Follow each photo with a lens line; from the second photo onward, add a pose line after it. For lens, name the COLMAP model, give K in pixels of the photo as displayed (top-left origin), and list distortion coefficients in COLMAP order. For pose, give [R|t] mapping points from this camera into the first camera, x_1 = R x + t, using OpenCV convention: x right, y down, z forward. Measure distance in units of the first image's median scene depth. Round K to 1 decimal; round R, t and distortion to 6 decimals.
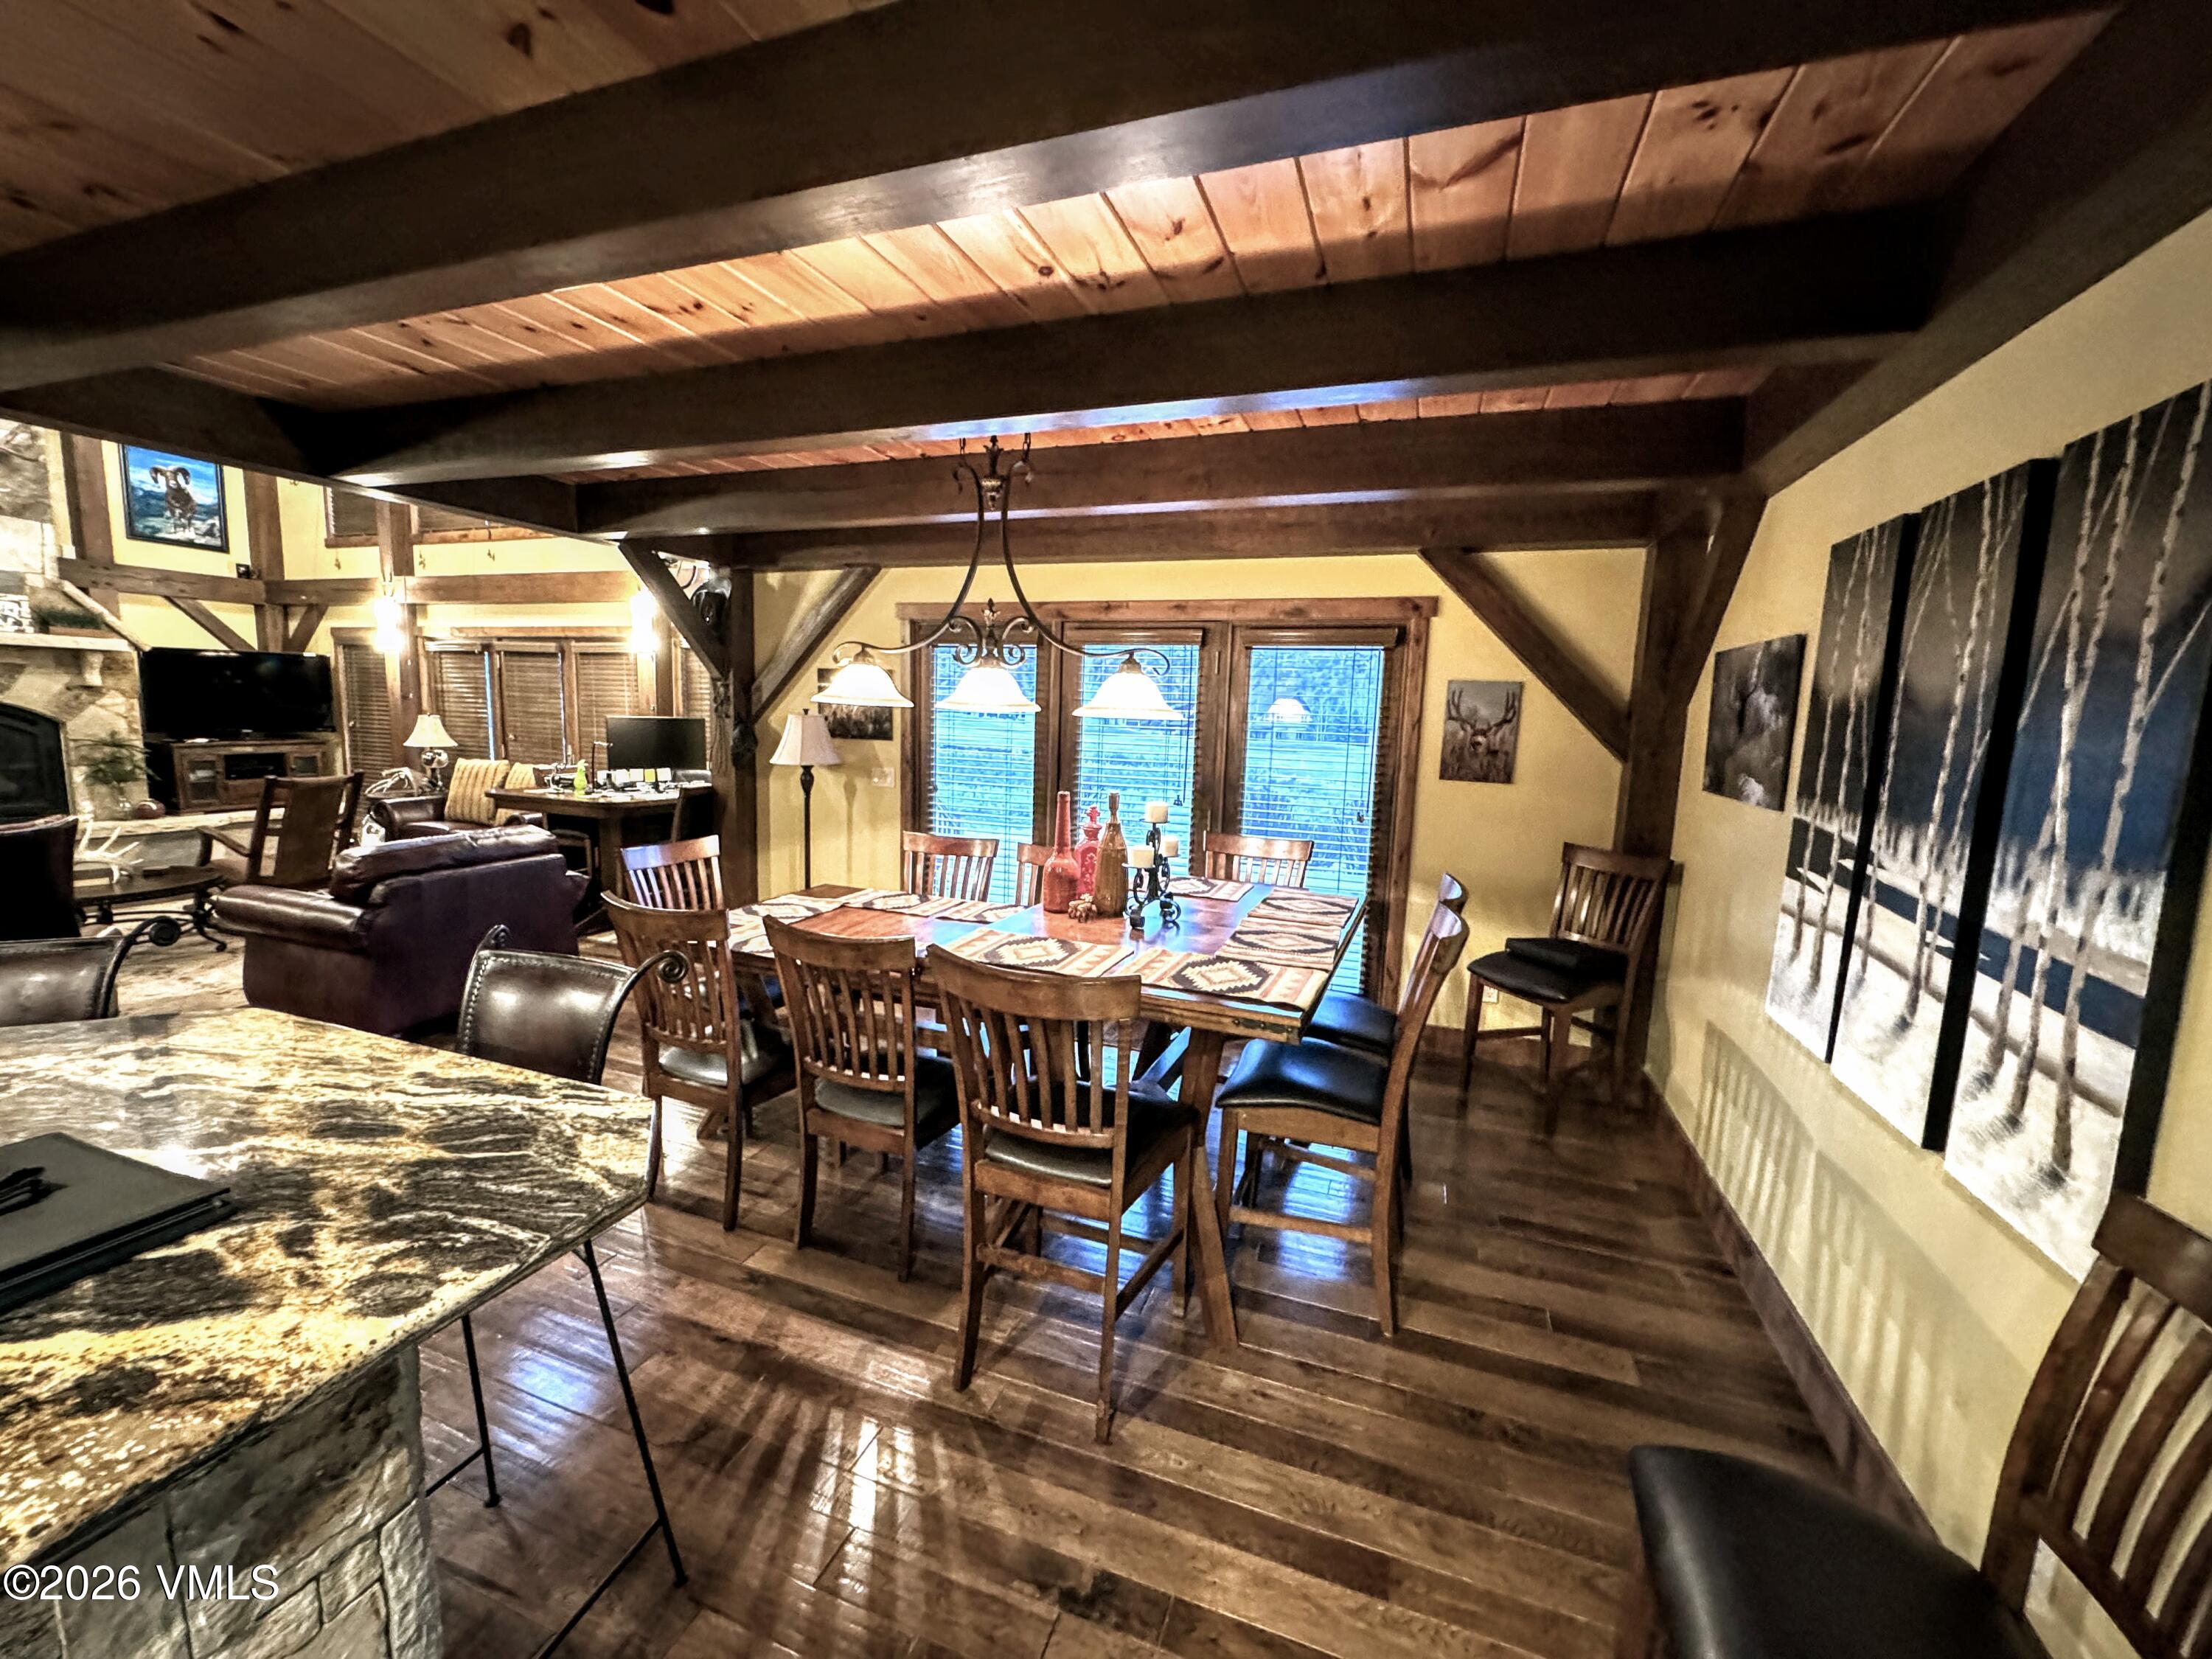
lens RADIAL K [[880.2, 0, 1110.1], [0, 880.2, 828.3], [0, 0, 1]] dist [-0.004950, 0.001049]
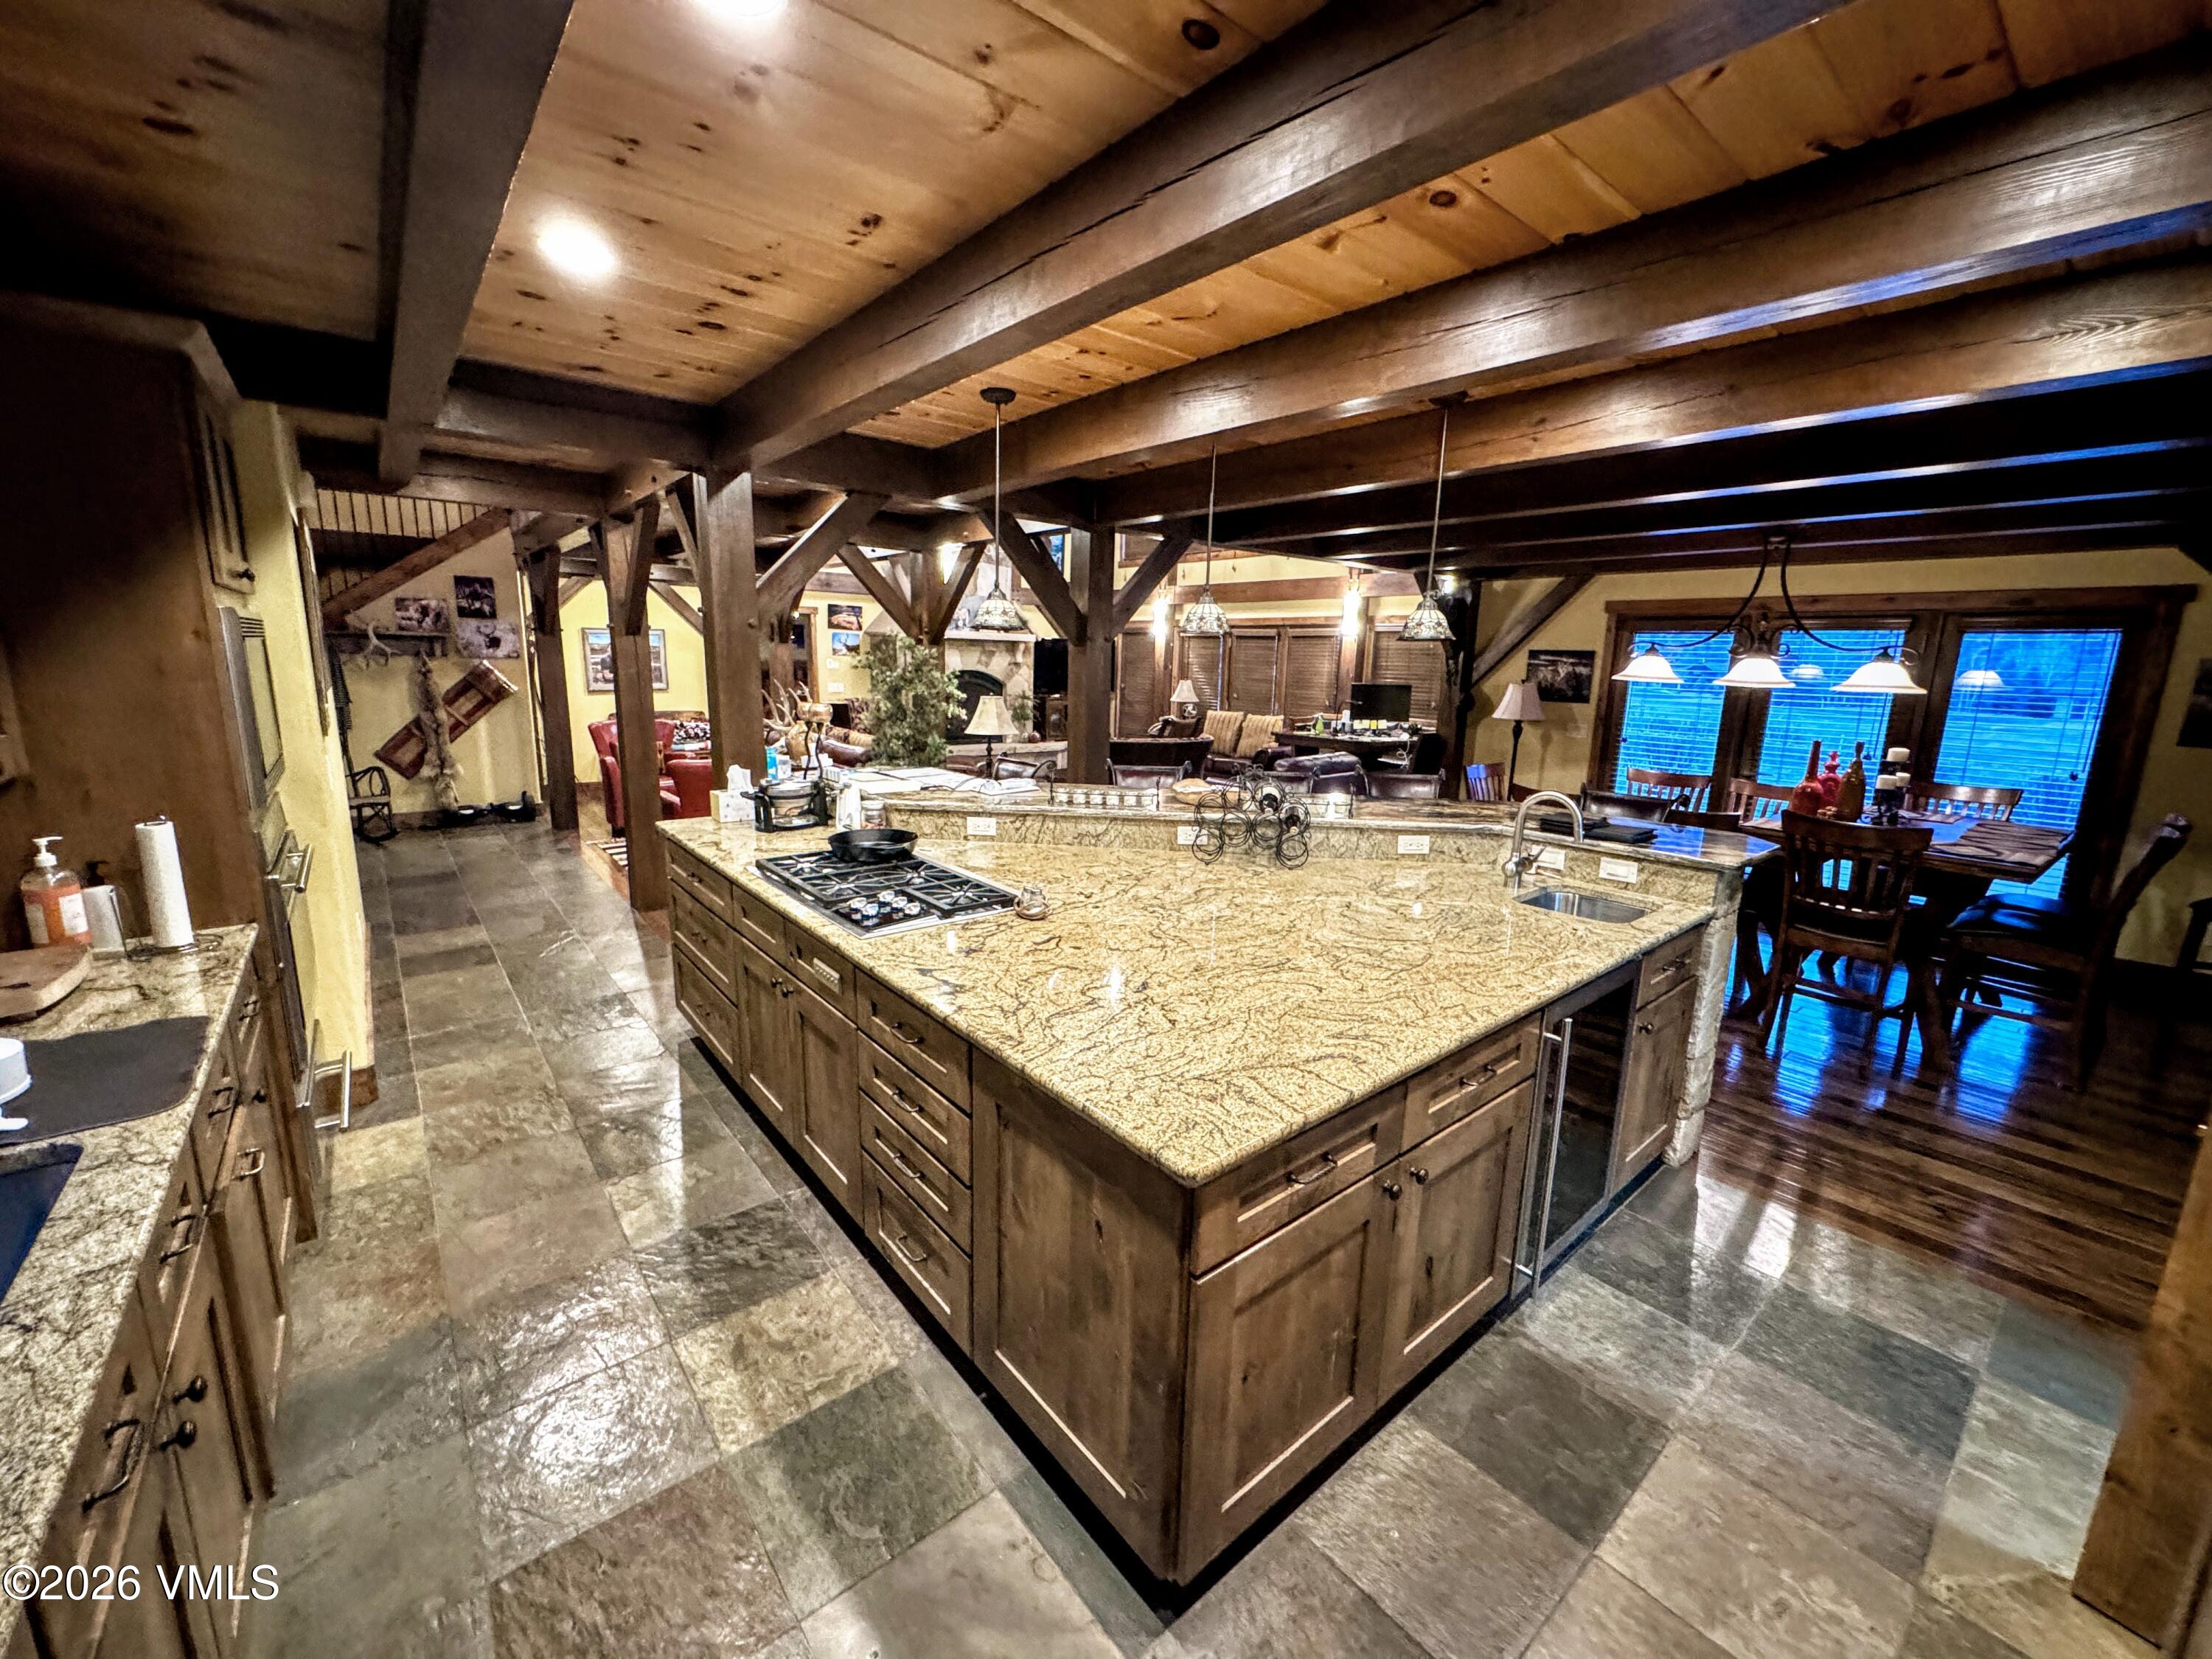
lens RADIAL K [[880.2, 0, 1107.1], [0, 880.2, 828.9], [0, 0, 1]] dist [-0.004950, 0.001049]
pose [[0.864377, 0.086589, -0.495332, -0.138631], [-0.063716, 0.995983, 0.062921, 0.037223], [0.498791, -0.022827, 0.866422, -0.372329]]
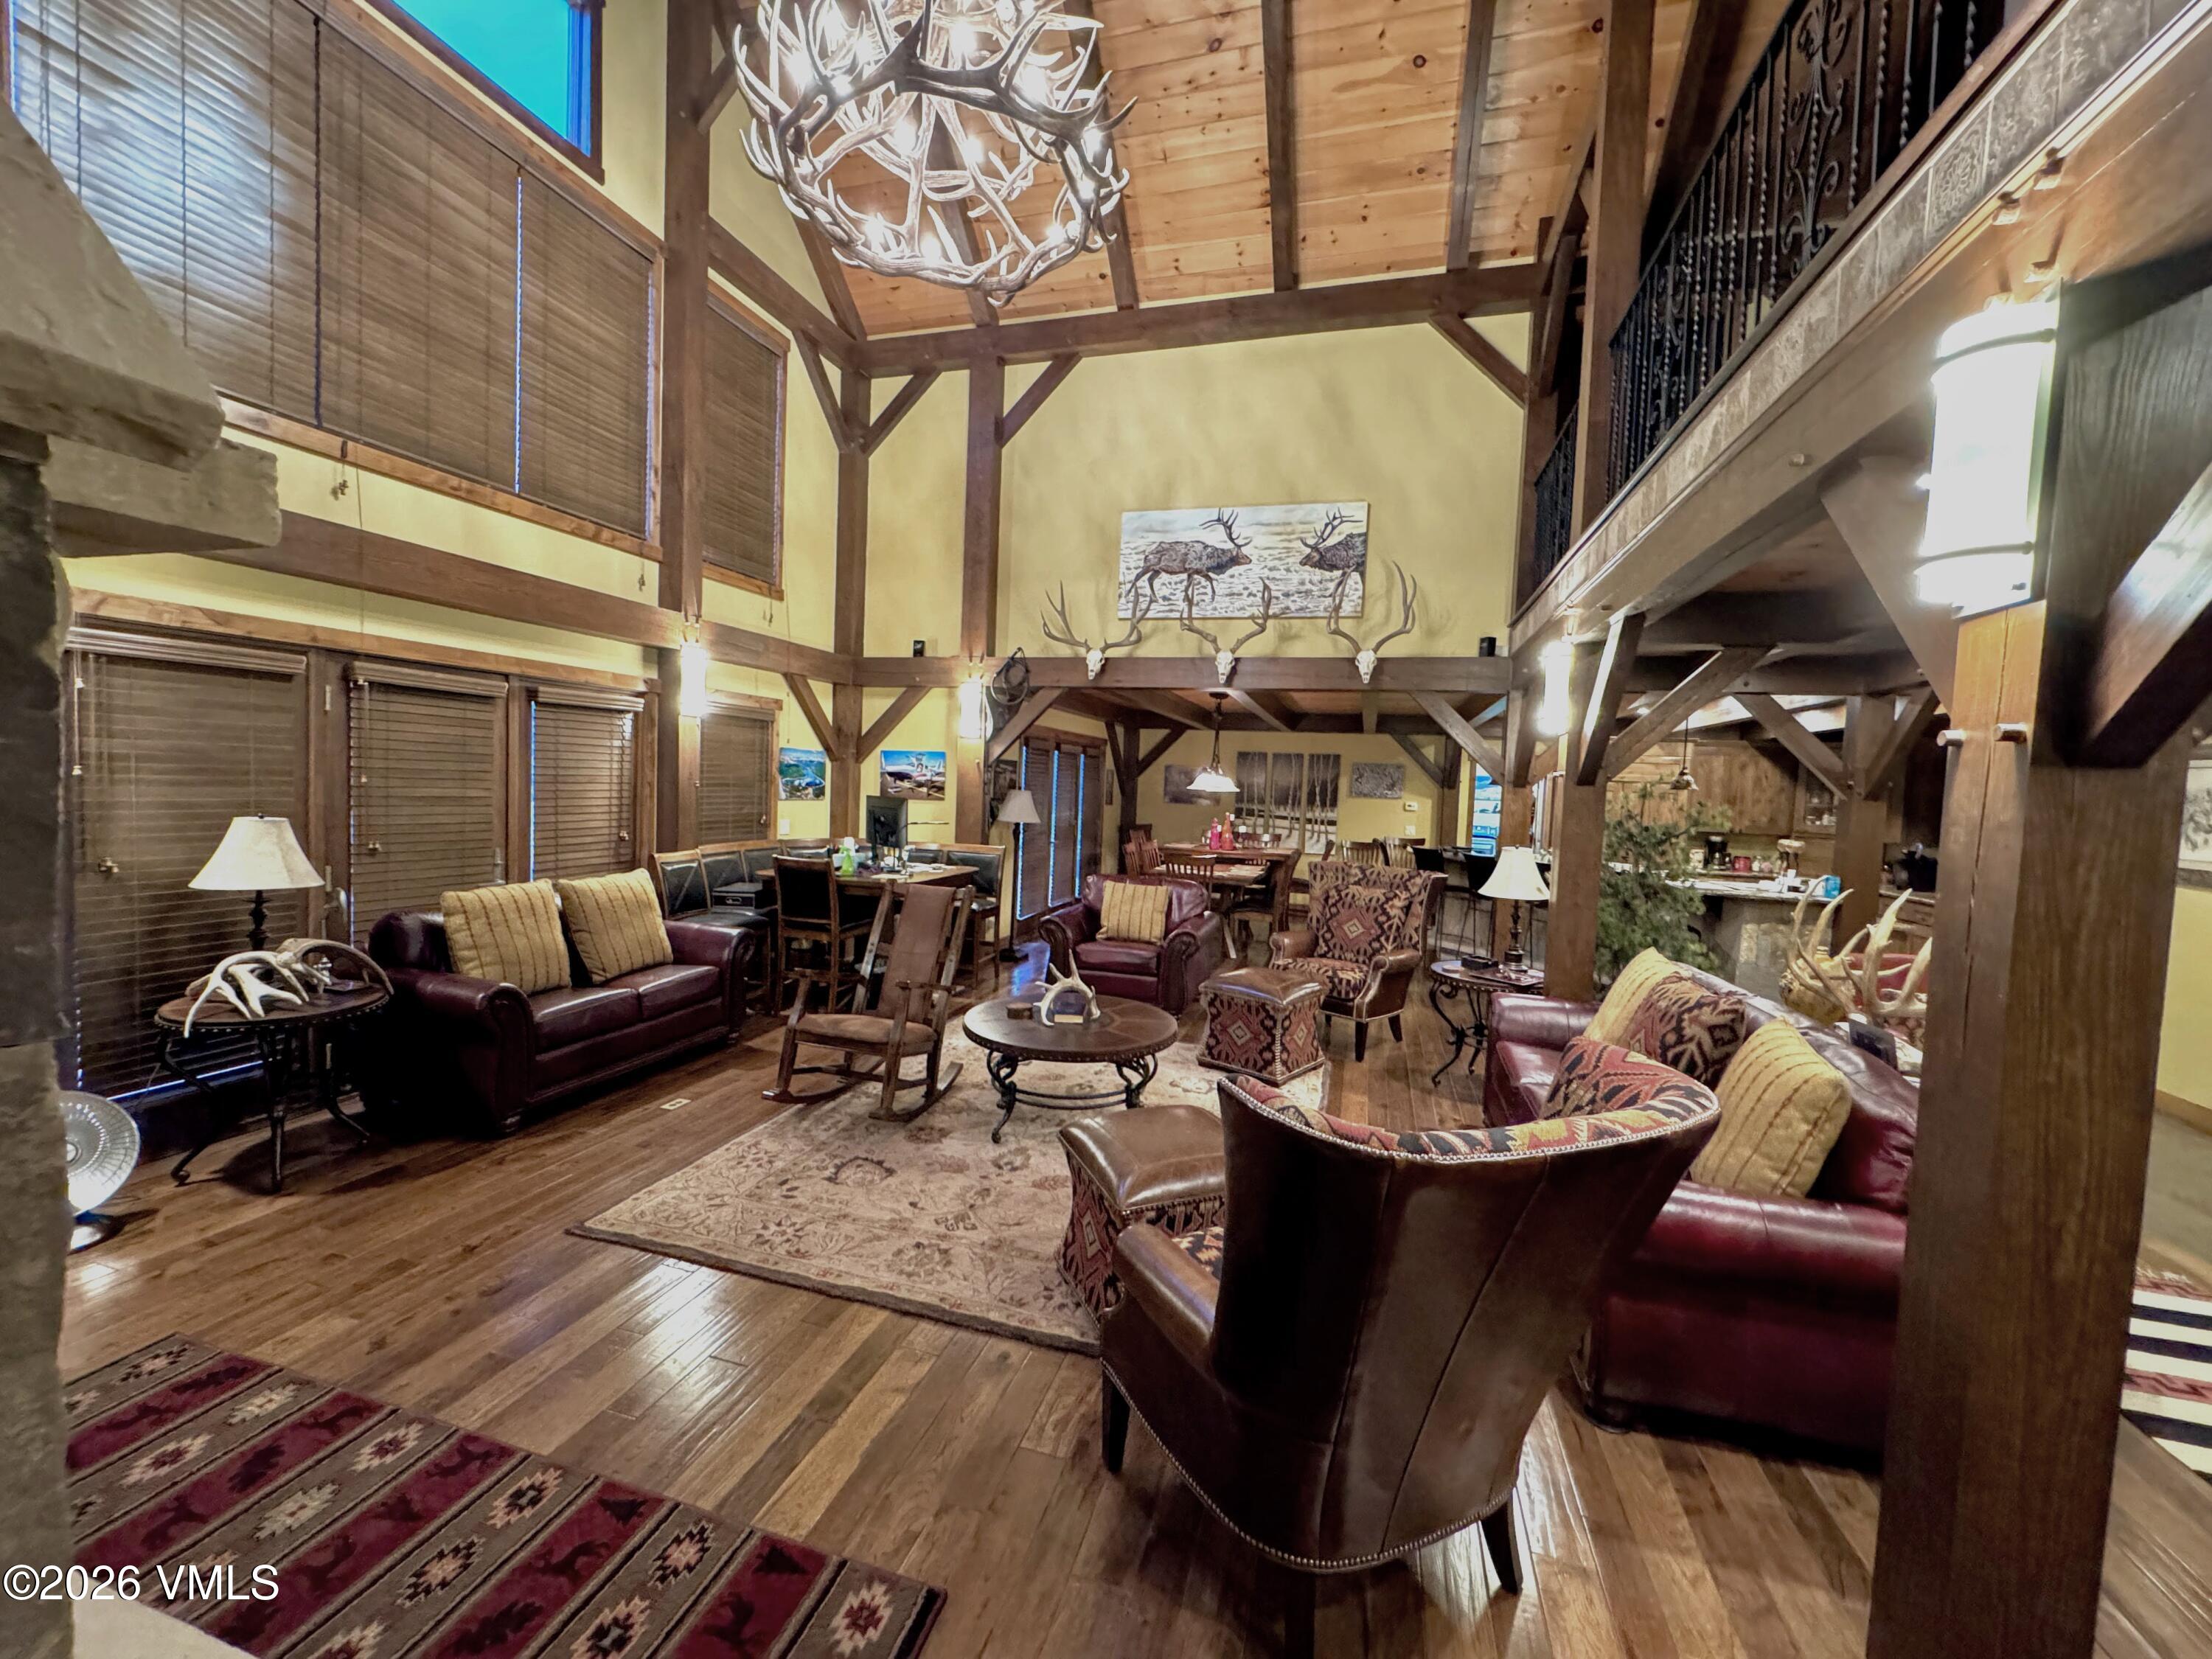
lens RADIAL K [[880.2, 0, 1102.9], [0, 880.2, 828.3], [0, 0, 1]] dist [-0.004950, 0.001049]
pose [[-0.055751, -0.088139, 0.994547, -1.282711], [0.090087, 0.991589, 0.092927, -0.130972], [-0.994372, 0.094777, -0.047342, 0.629575]]
